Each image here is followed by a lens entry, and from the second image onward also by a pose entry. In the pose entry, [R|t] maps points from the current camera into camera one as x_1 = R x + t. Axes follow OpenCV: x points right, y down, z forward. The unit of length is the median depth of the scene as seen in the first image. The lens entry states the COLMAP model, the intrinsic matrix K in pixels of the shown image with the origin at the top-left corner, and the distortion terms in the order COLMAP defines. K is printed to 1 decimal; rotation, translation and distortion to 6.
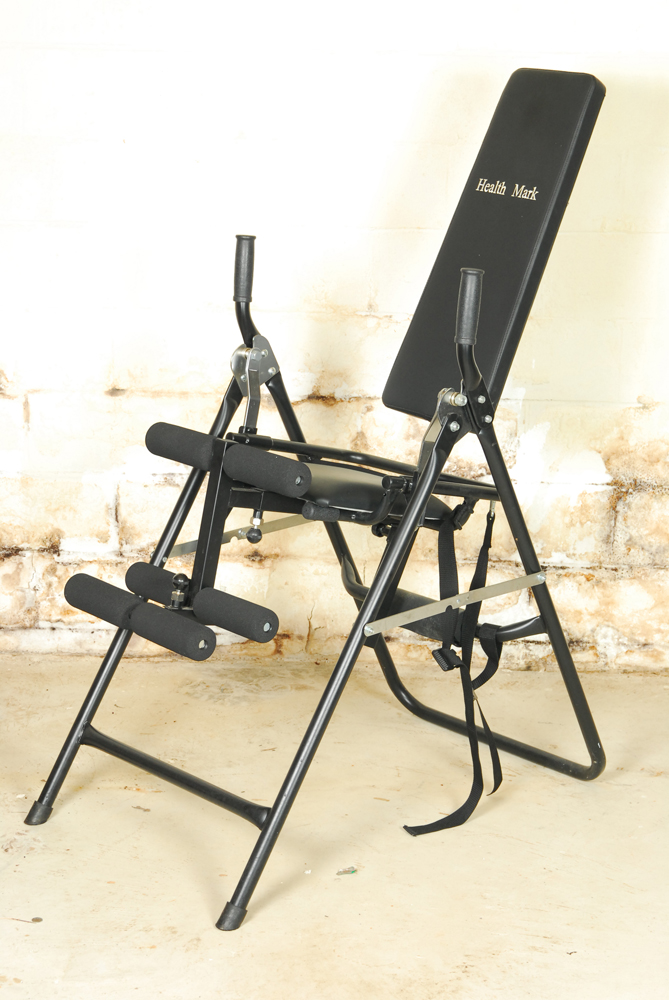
lens RADIAL K [[2145.7, 0, 334.5], [0, 2145.7, 500.0], [0, 0, 1]] dist [0.078330, 0.147299]
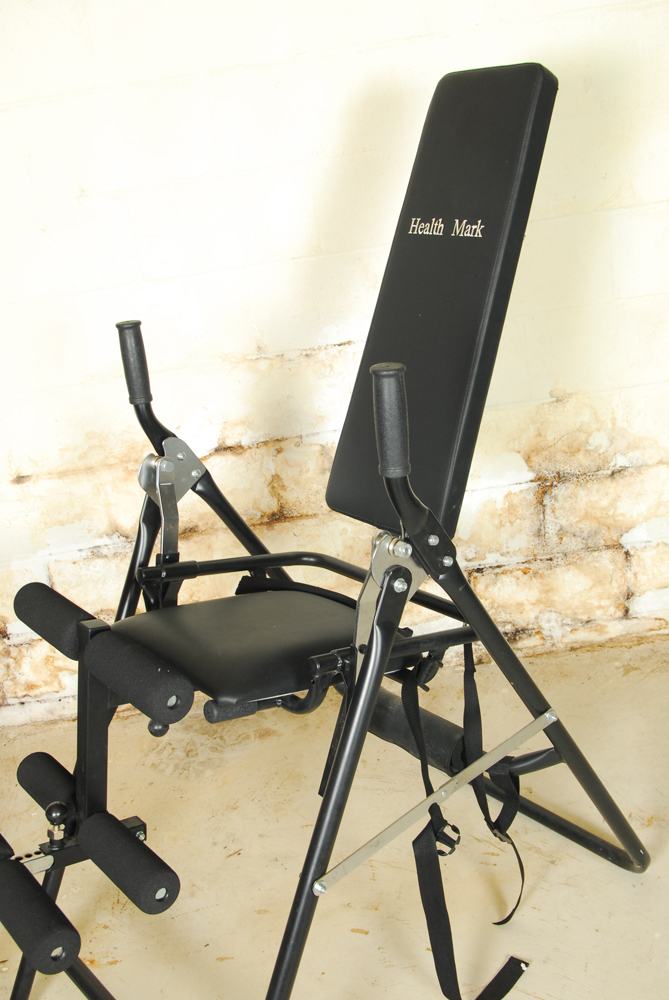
lens RADIAL K [[1162.8, 0, 334.5], [0, 1162.8, 500.0], [0, 0, 1]] dist [-0.015017, 0.001616]
pose [[0.991912, -0.111294, -0.061030, 0.054735], [0.115661, 0.990571, 0.073433, -0.080792], [0.052282, -0.079898, 0.995431, 0.560966]]
